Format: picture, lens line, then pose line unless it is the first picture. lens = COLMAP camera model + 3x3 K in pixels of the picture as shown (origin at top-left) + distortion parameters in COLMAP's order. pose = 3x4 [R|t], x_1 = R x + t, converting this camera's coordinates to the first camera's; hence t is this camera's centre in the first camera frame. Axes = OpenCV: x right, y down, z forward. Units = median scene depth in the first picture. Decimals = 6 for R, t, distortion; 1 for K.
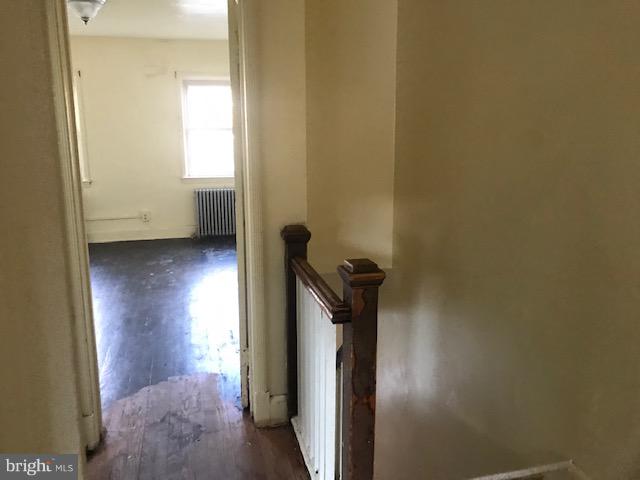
lens RADIAL K [[514.6, 0, 323.5], [0, 514.6, 234.2], [0, 0, 1]] dist [0.009897, -0.017609]
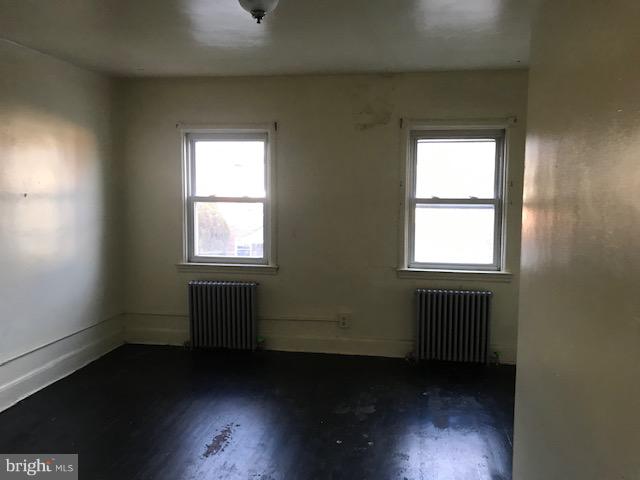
lens RADIAL K [[514.6, 0, 323.3], [0, 514.6, 237.0], [0, 0, 1]] dist [0.009897, -0.017609]
pose [[0.917594, 0.039204, -0.395580, -0.099878], [-0.088992, 0.990127, -0.108301, -0.071524], [0.387428, 0.134580, 0.912024, 0.338307]]
